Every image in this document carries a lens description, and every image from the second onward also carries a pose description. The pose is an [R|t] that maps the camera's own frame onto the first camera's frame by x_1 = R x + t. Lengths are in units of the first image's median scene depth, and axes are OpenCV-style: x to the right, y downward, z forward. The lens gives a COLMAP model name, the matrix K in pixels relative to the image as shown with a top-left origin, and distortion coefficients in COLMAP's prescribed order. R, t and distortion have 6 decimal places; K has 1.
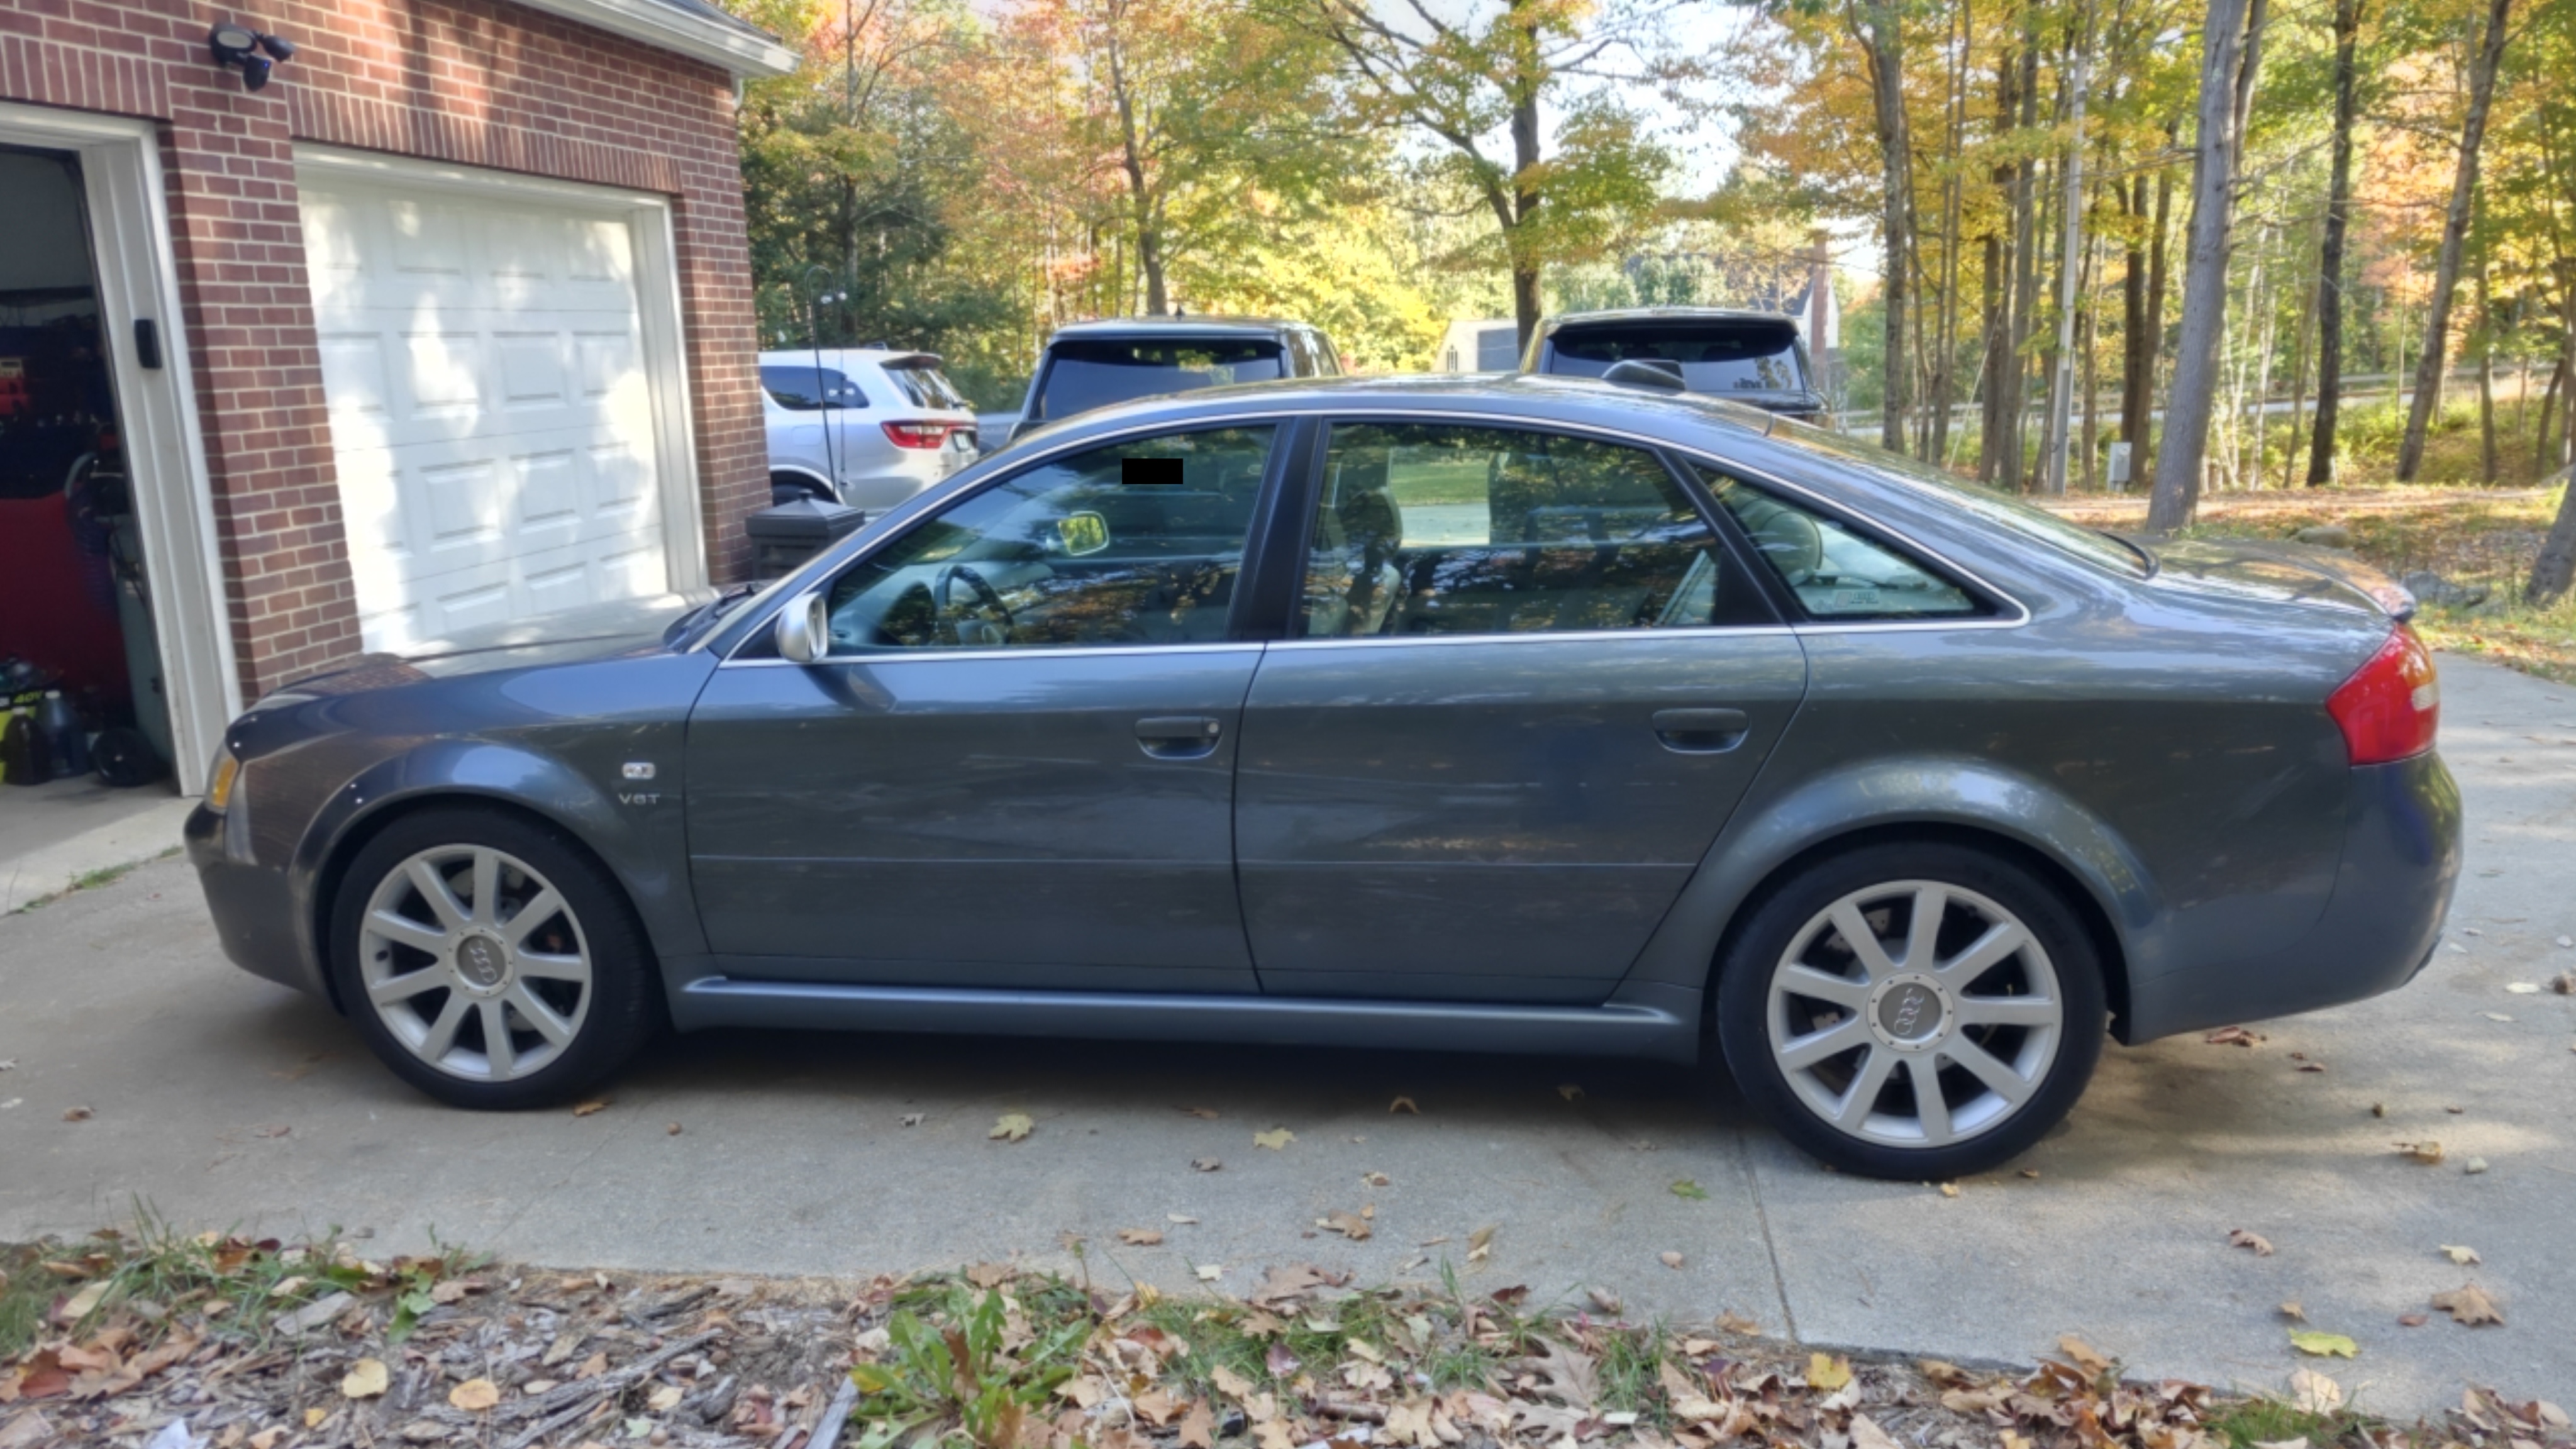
lens RADIAL K [[1749.7, 0, 1298.2], [0, 1749.7, 717.5], [0, 0, 1]] dist [0.039937, -0.030134]
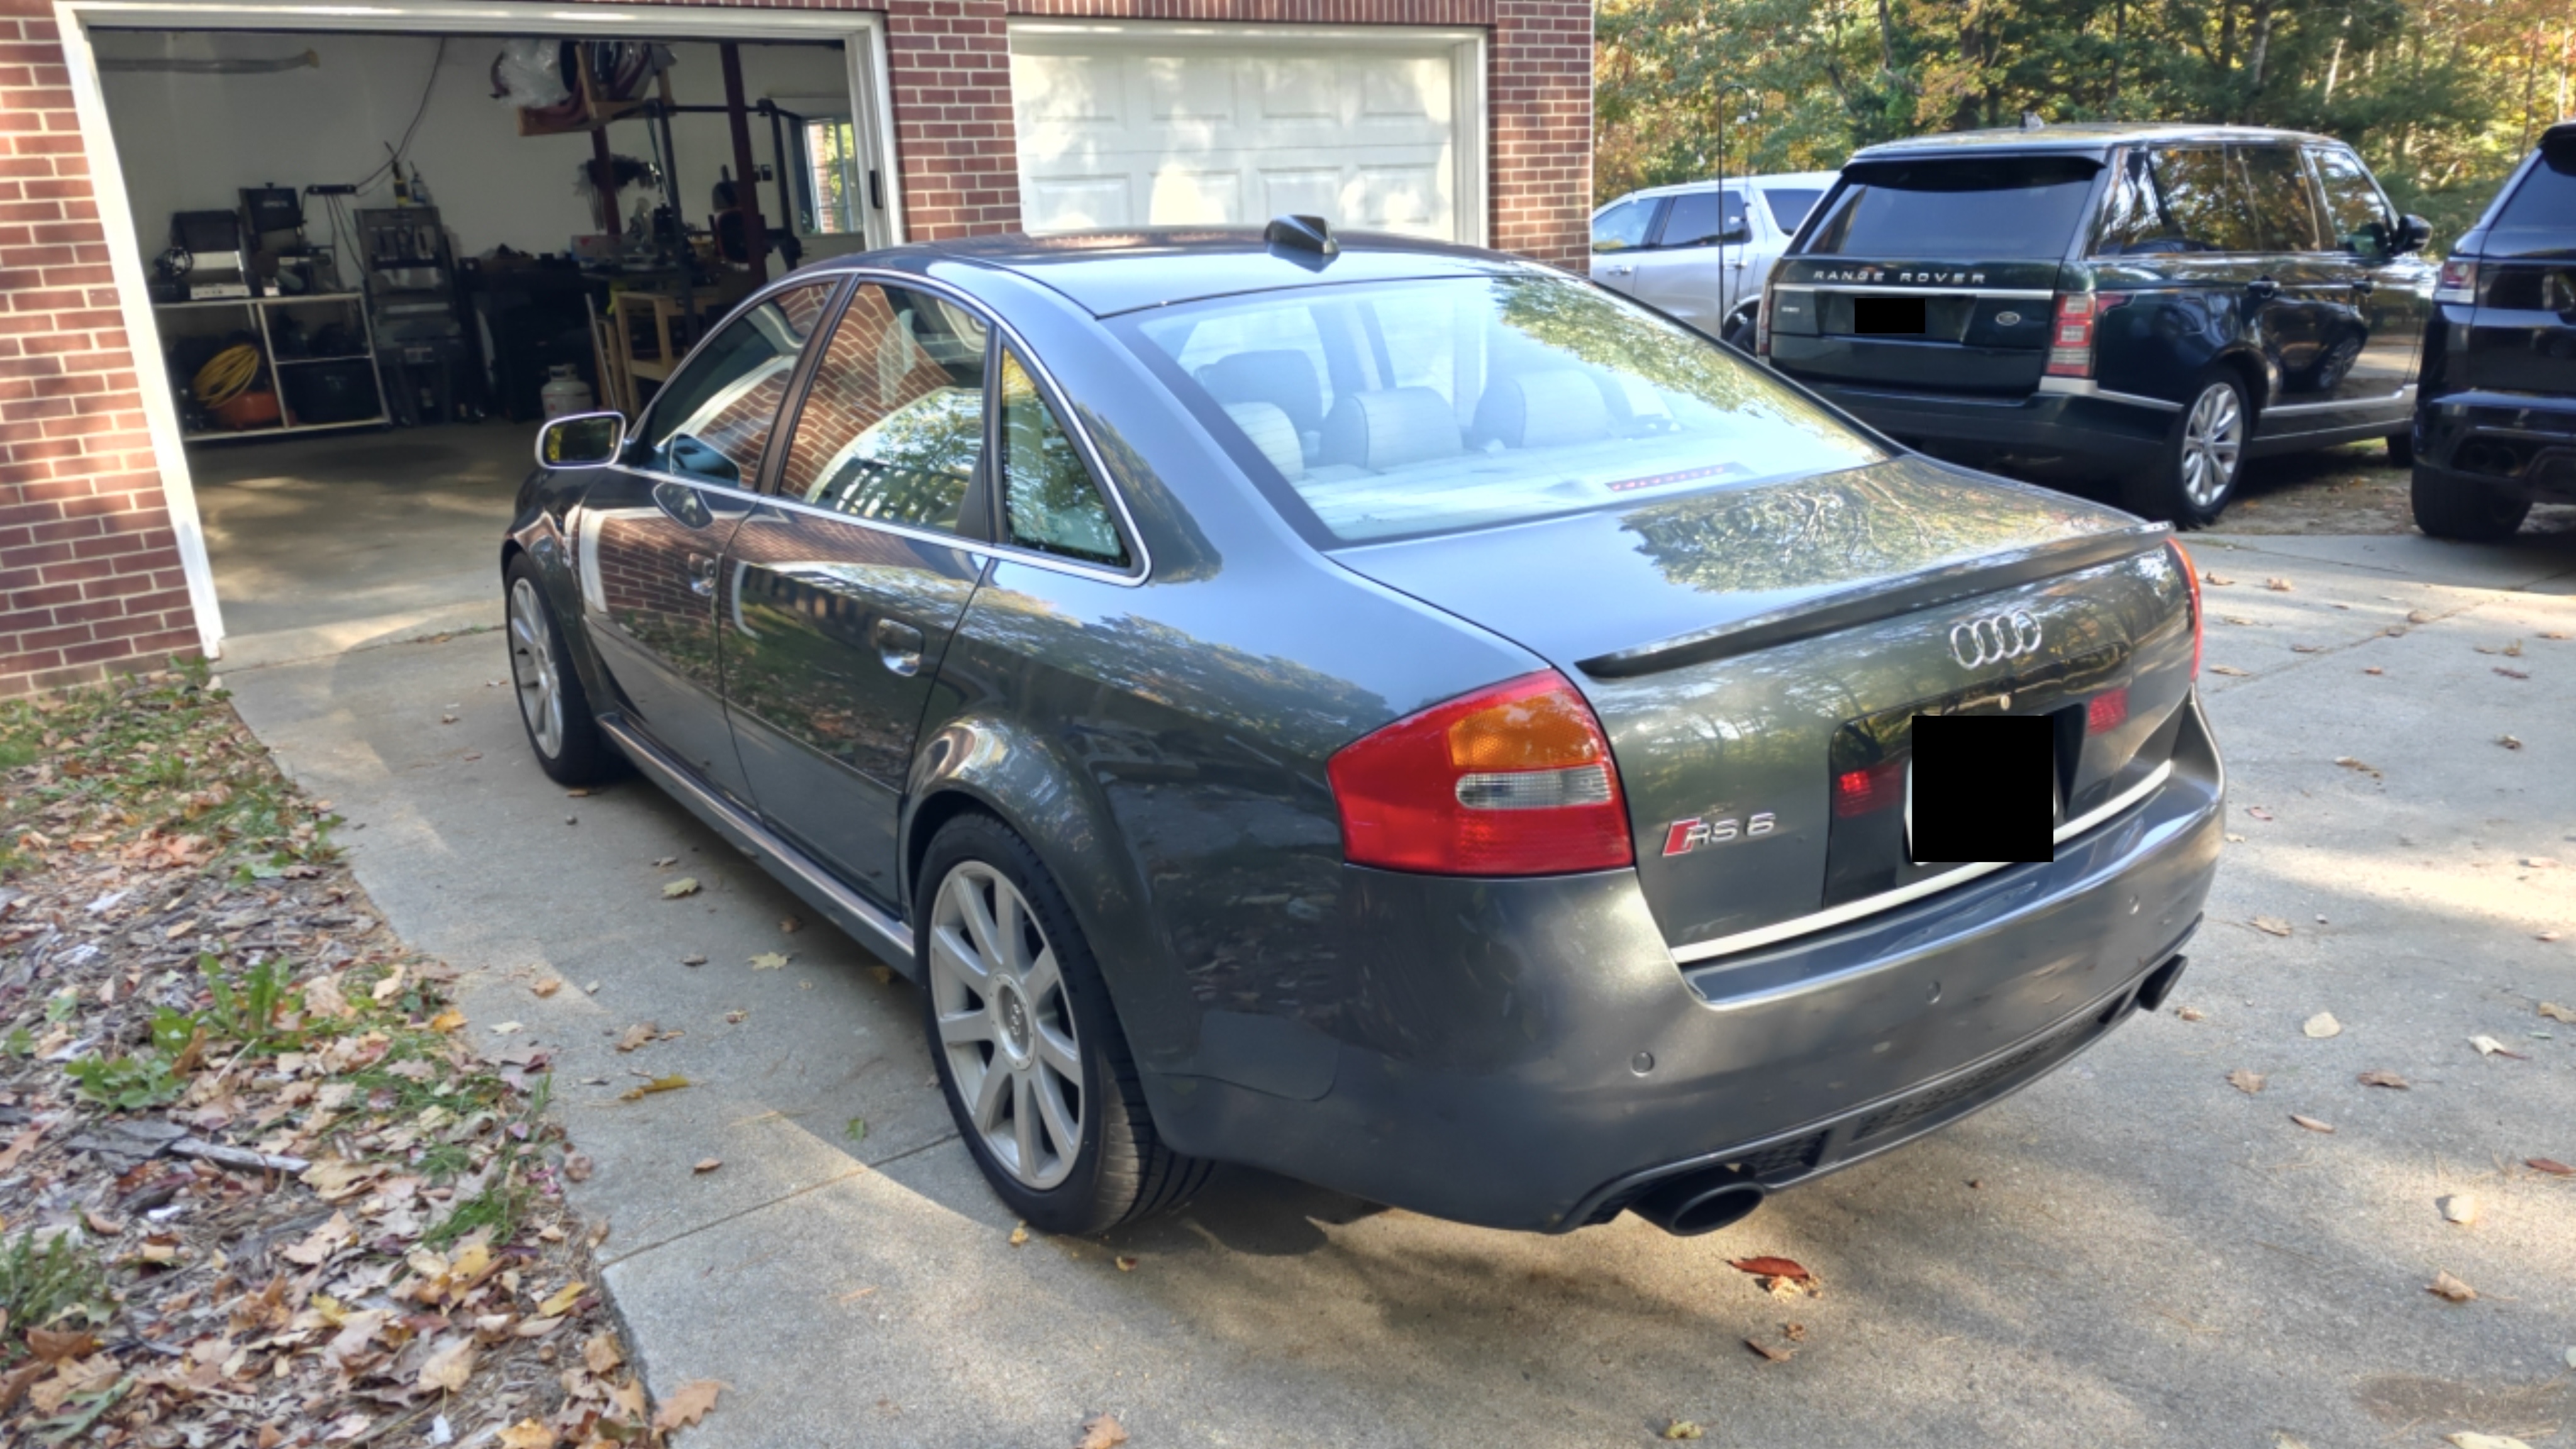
lens RADIAL K [[1749.7, 0, 1283.7], [0, 1749.7, 723.8], [0, 0, 1]] dist [0.039937, -0.030134]
pose [[0.699815, 0.203712, -0.684660, 0.516004], [-0.130966, 0.978817, 0.157370, -0.063671], [0.702215, -0.020463, 0.711670, 0.258155]]
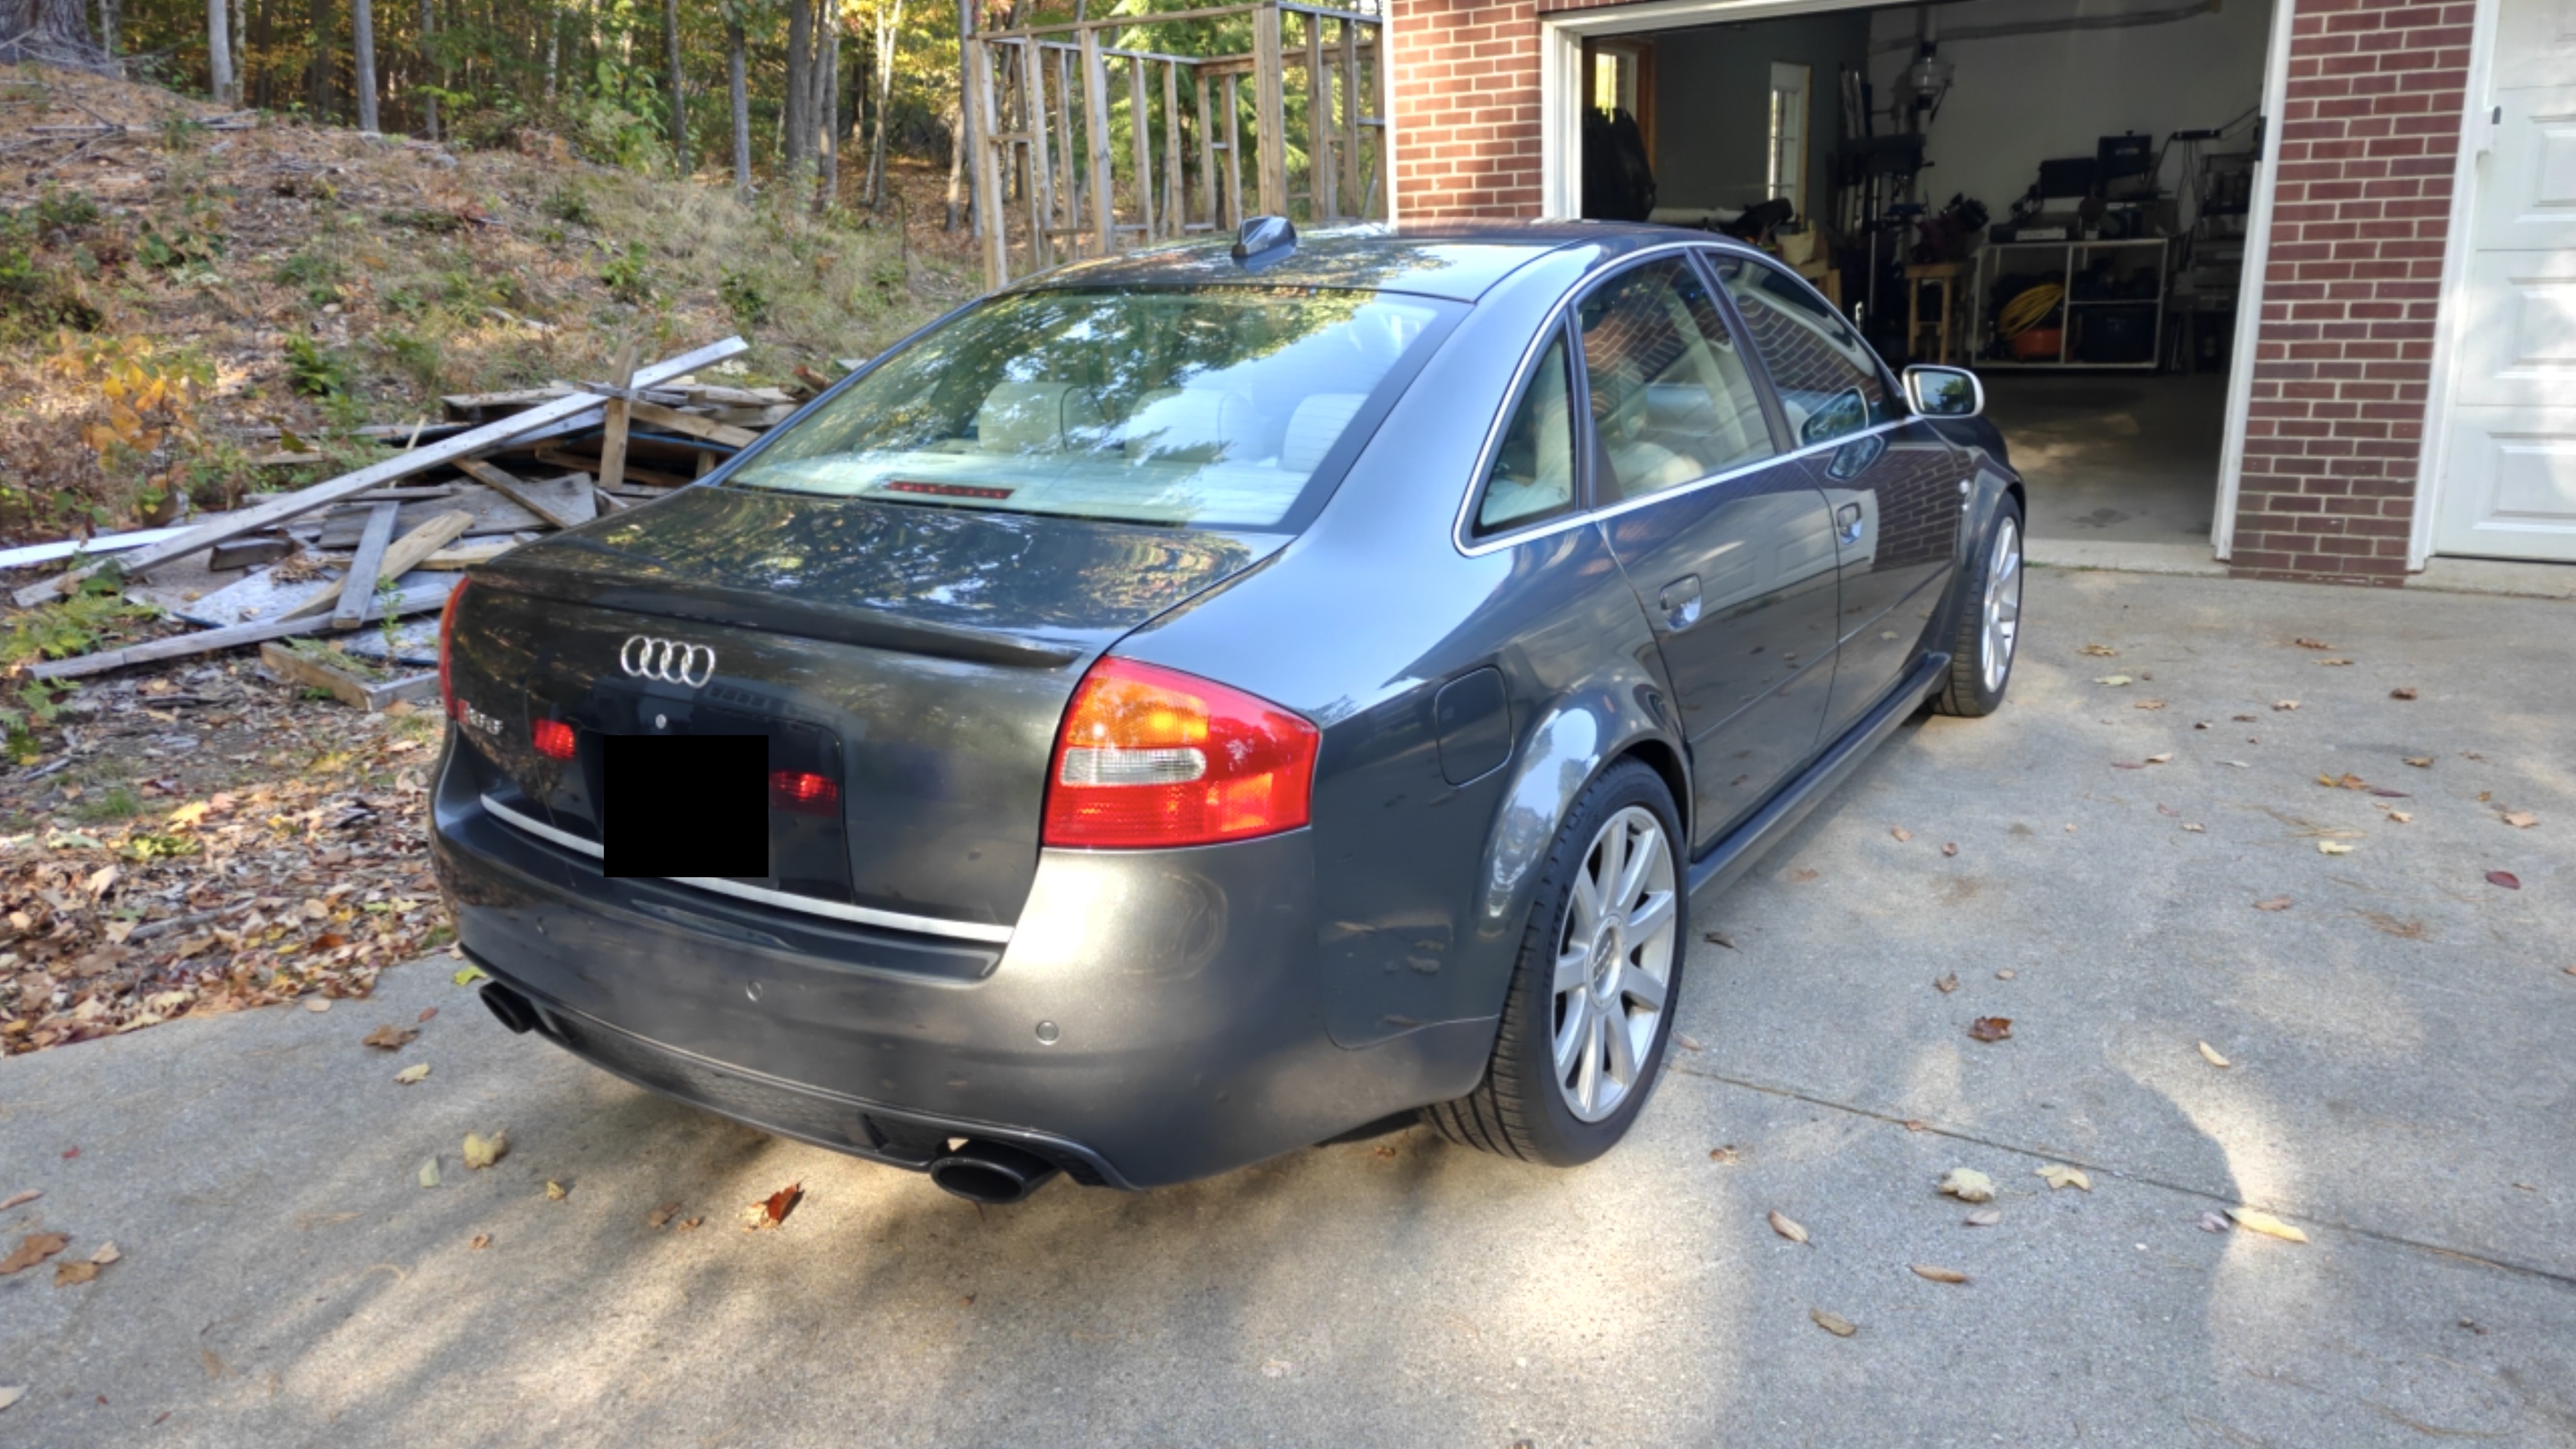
lens RADIAL K [[1749.7, 0, 1271.8], [0, 1749.7, 726.7], [0, 0, 1]] dist [0.039937, -0.030134]
pose [[-0.419202, 0.289109, -0.860631, 0.650048], [-0.145223, 0.914385, 0.377903, -0.193619], [0.896203, 0.283401, -0.341327, 0.881118]]
